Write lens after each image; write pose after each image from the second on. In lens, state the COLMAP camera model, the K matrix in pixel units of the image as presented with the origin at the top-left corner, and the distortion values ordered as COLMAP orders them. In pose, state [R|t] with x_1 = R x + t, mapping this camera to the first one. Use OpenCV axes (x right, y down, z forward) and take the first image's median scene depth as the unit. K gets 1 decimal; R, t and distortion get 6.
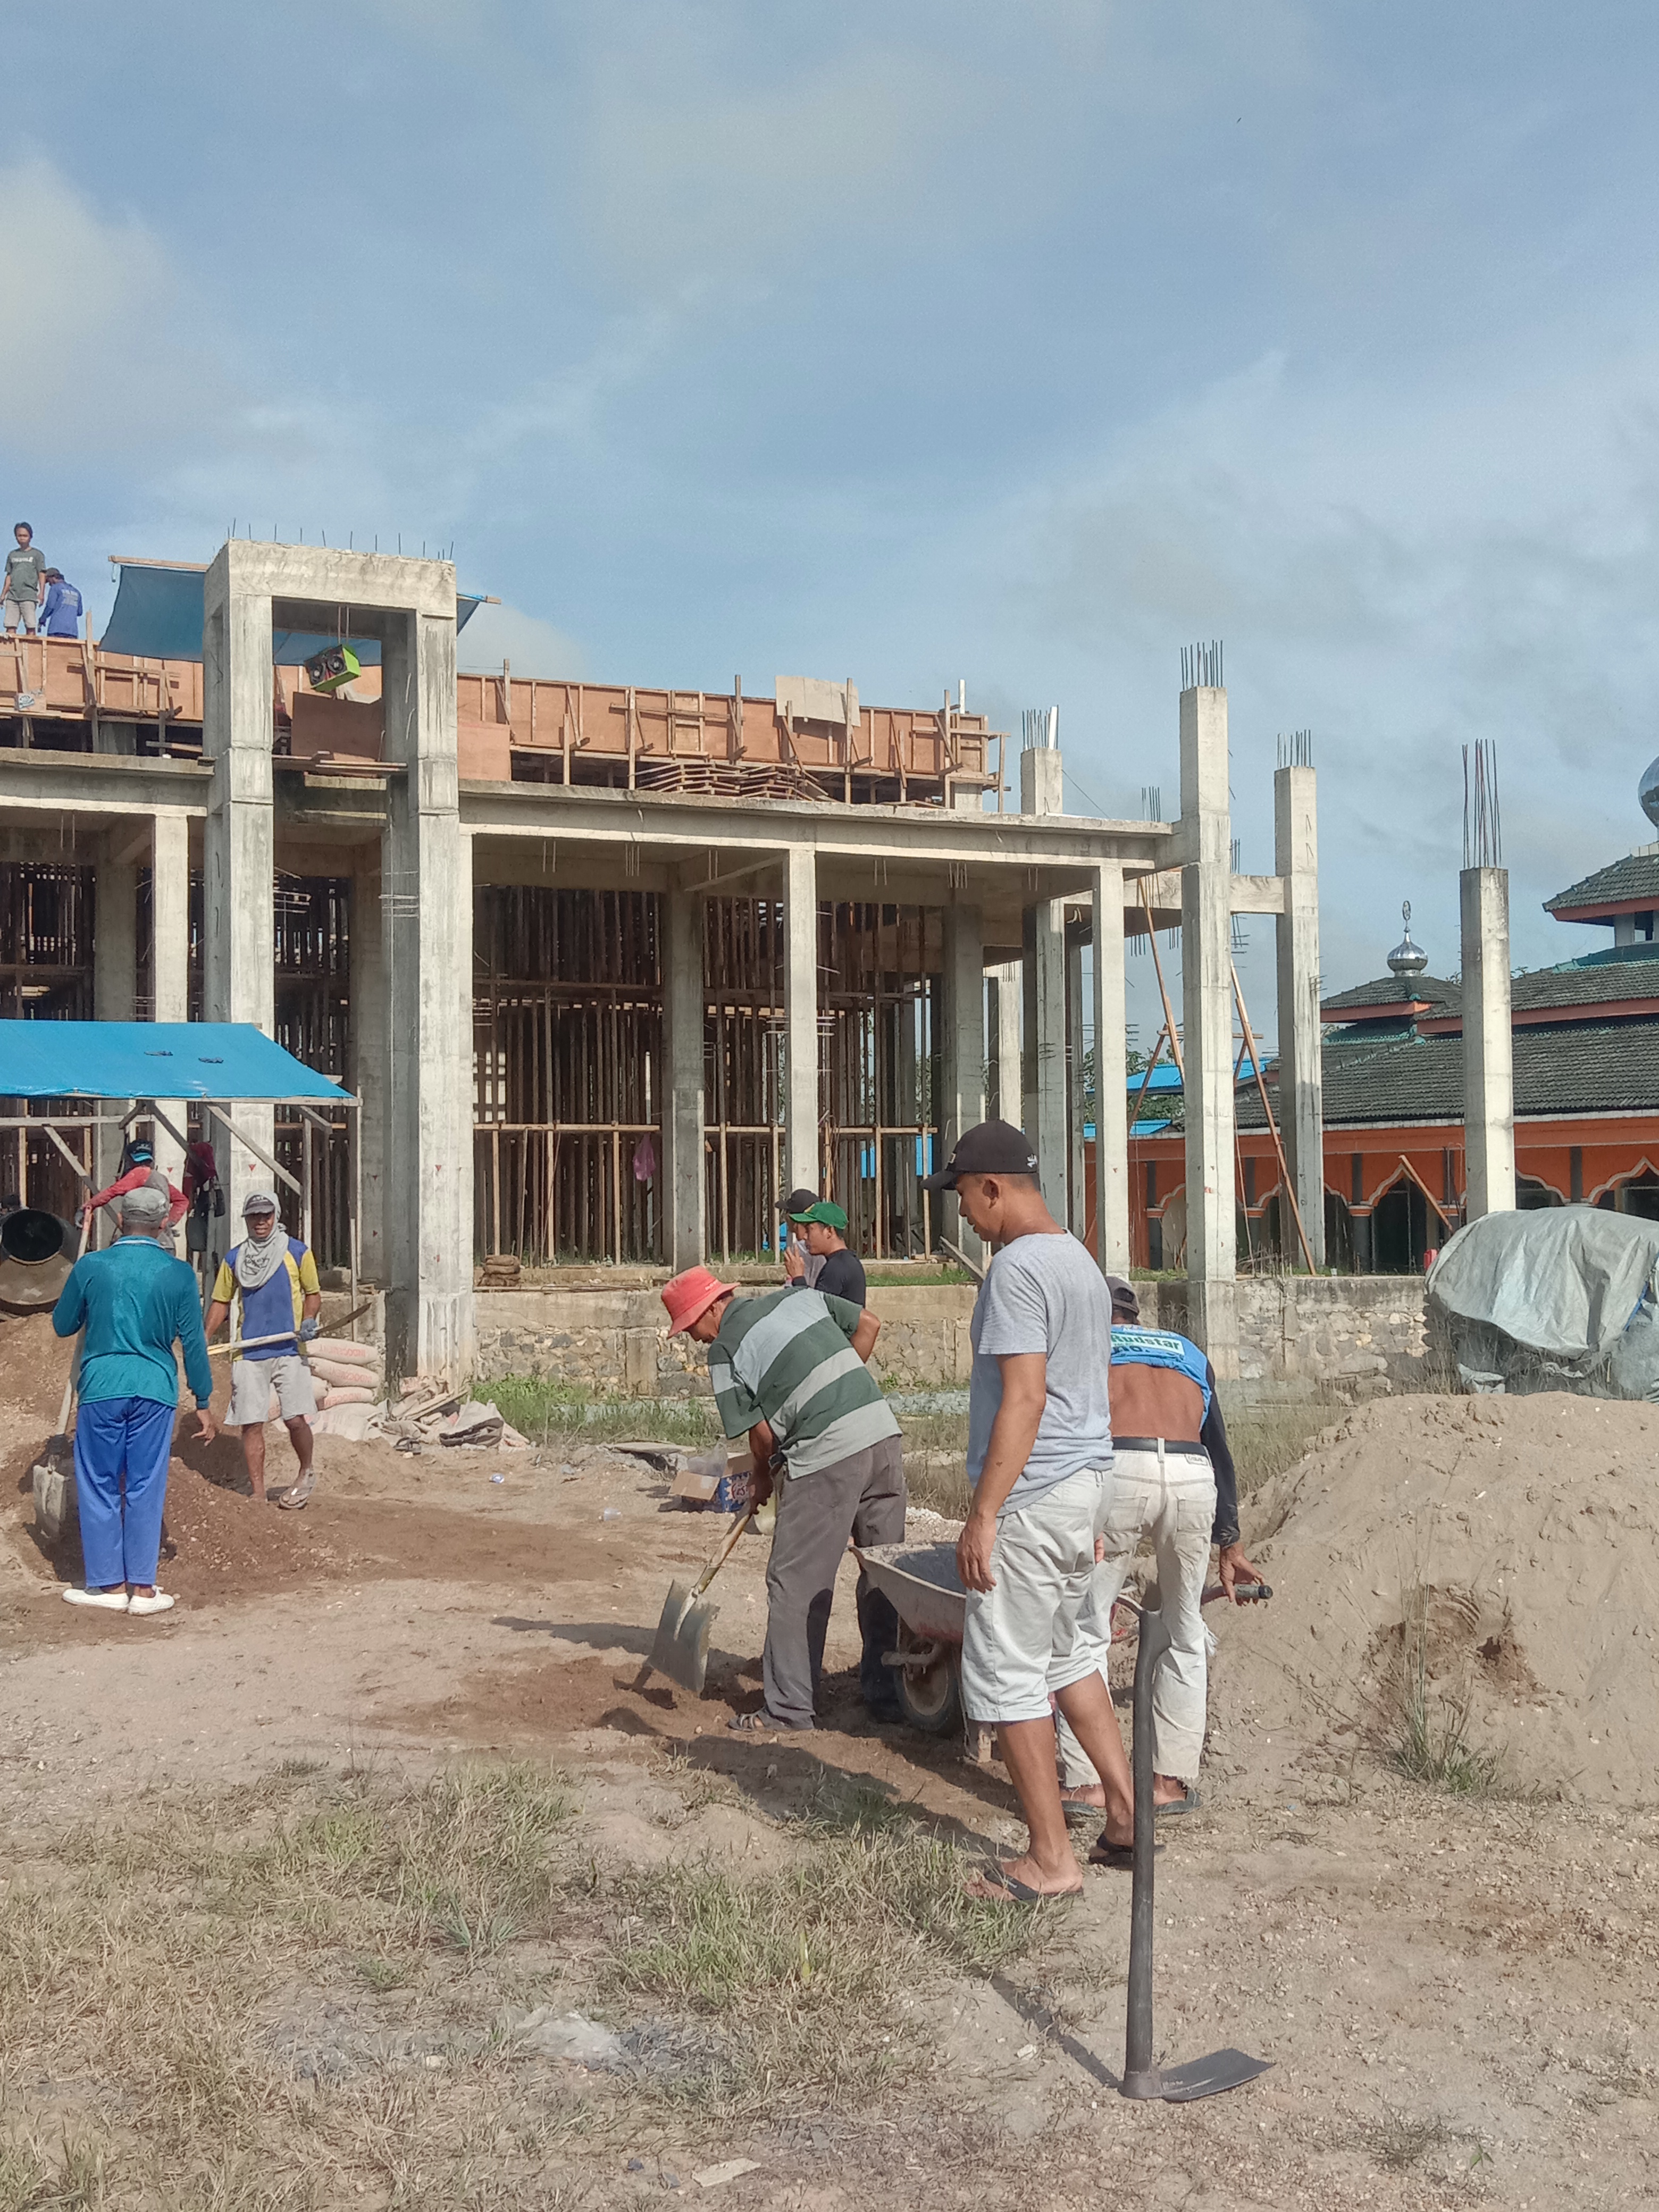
lens RADIAL K [[2570.5, 0, 829.5], [0, 2570.5, 1106.0], [0, 0, 1]] dist [0.211319, -0.772330]
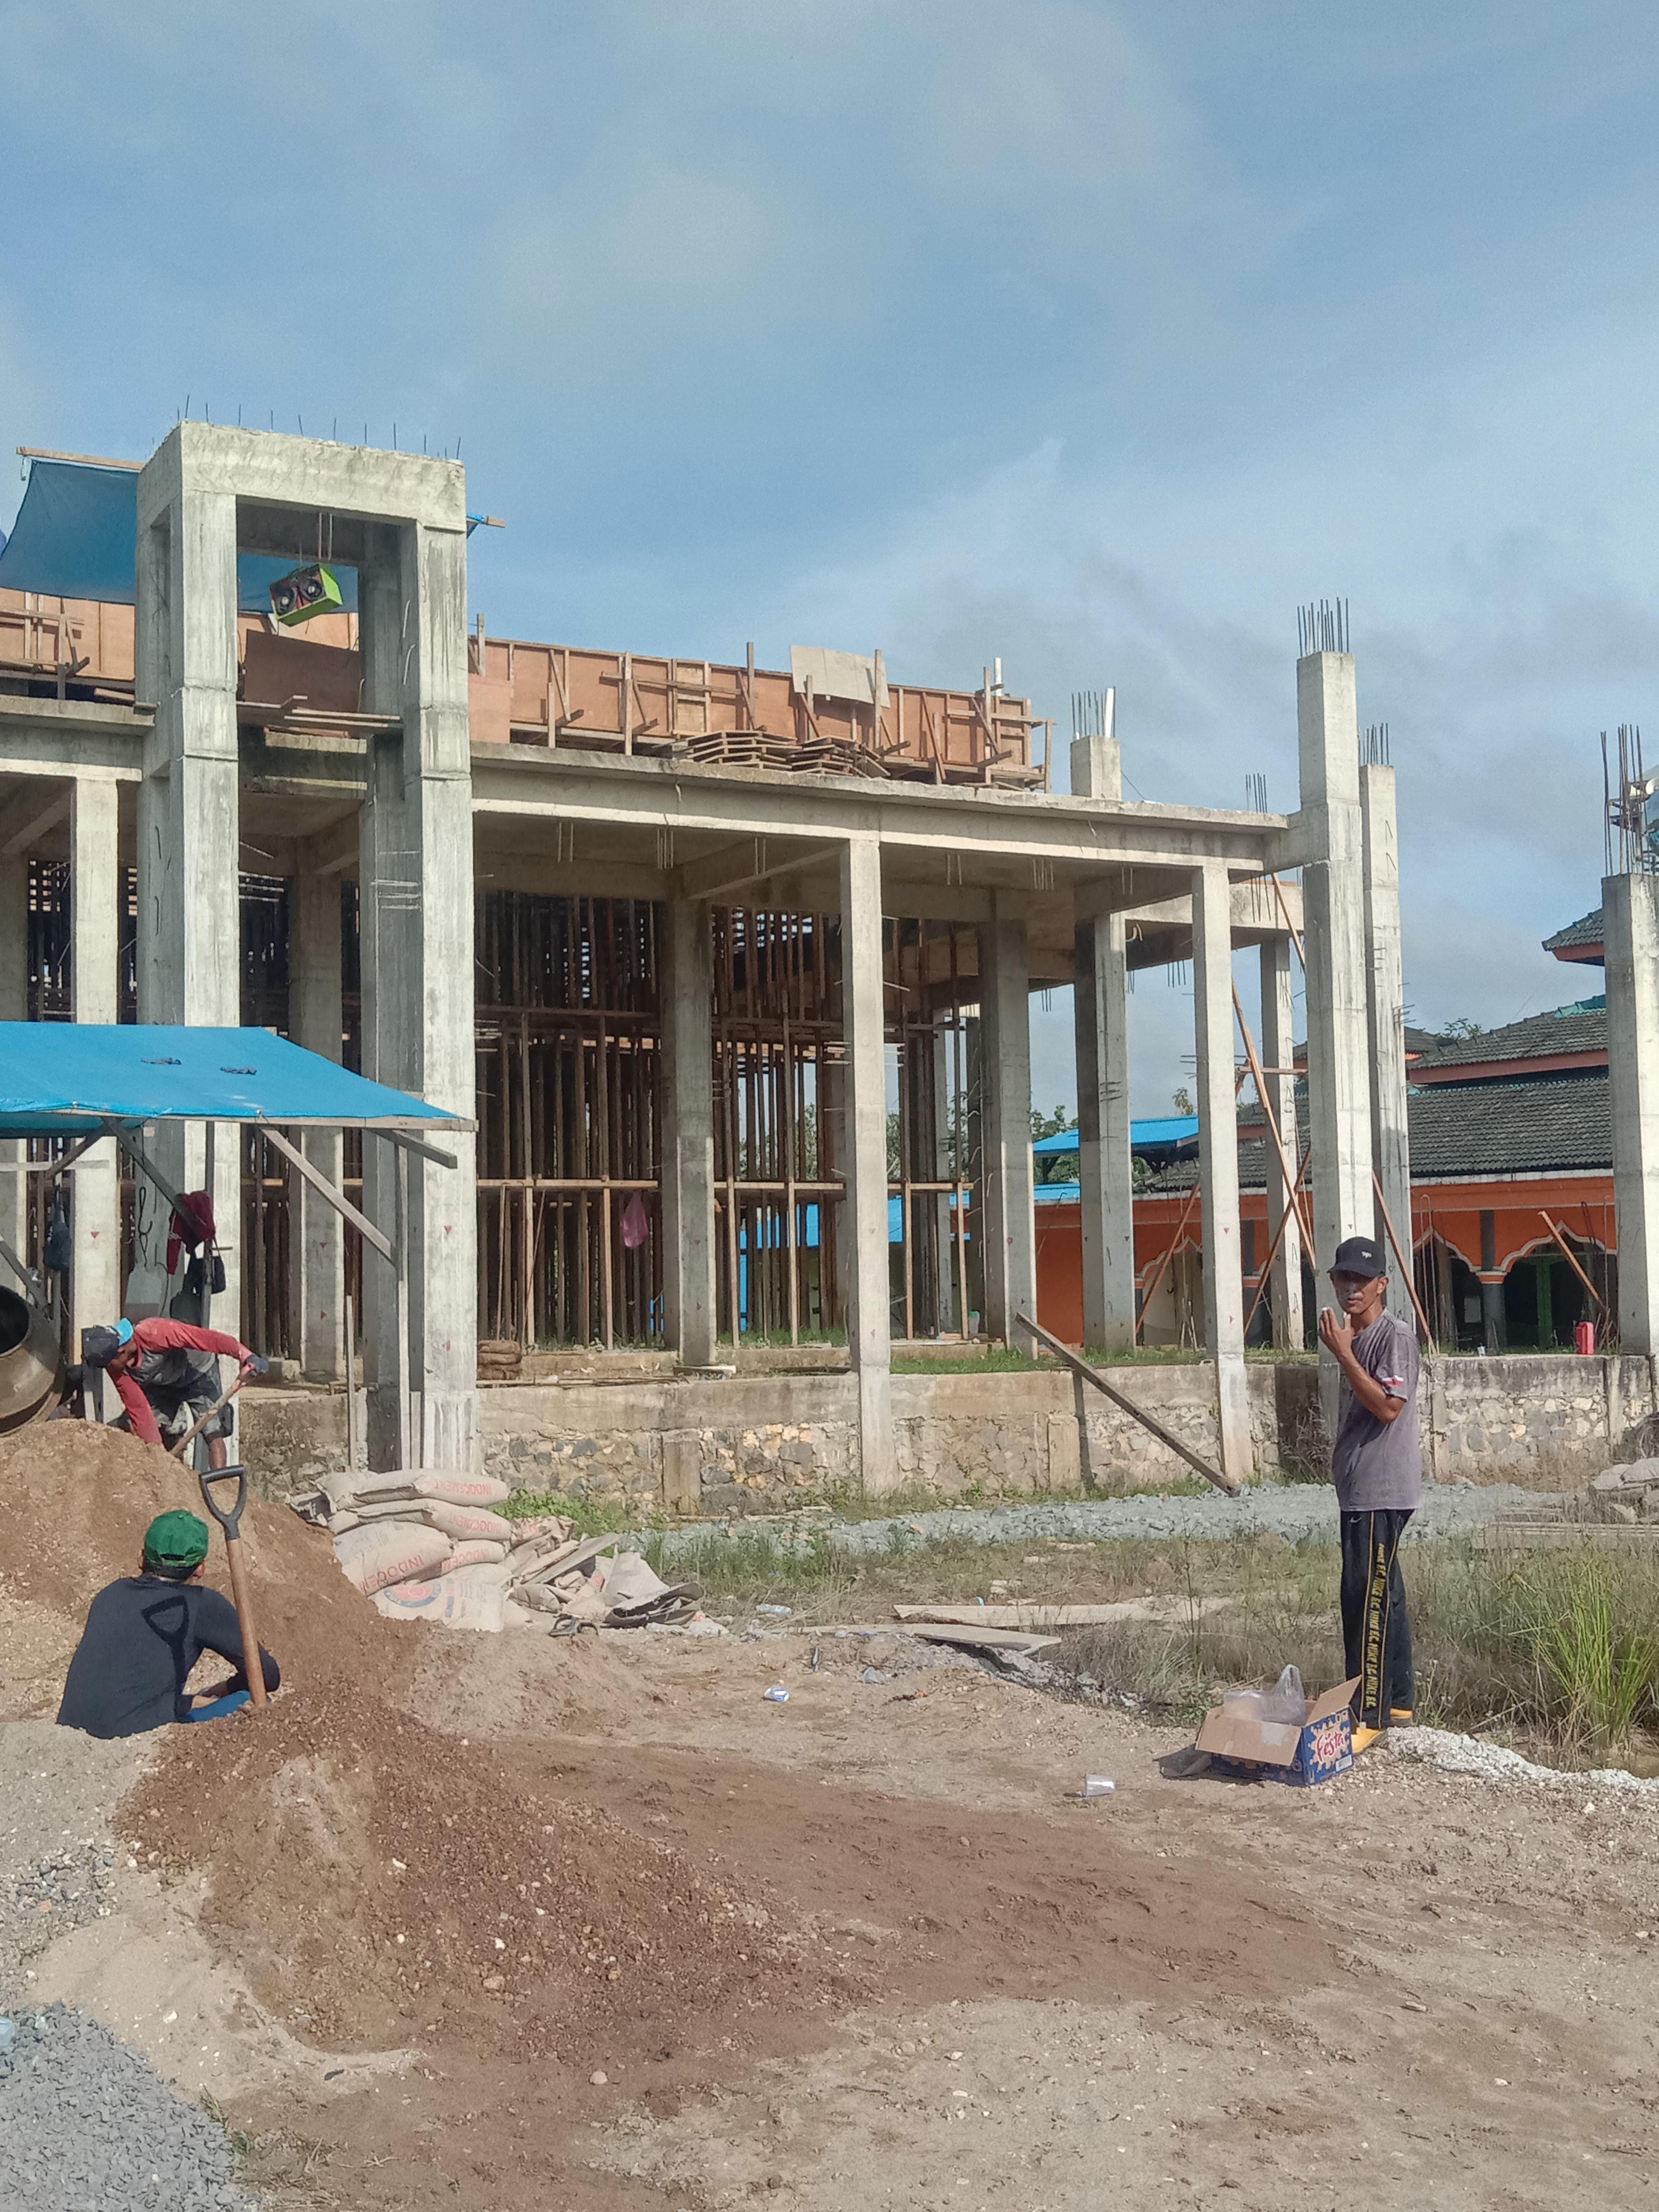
lens RADIAL K [[2570.5, 0, 829.5], [0, 2570.5, 1106.0], [0, 0, 1]] dist [0.211319, -0.772330]
pose [[0.996447, -0.002607, 0.084178, -0.090624], [0.005064, 0.999567, -0.028984, 0.008734], [-0.084066, 0.029307, 0.996029, 0.188087]]
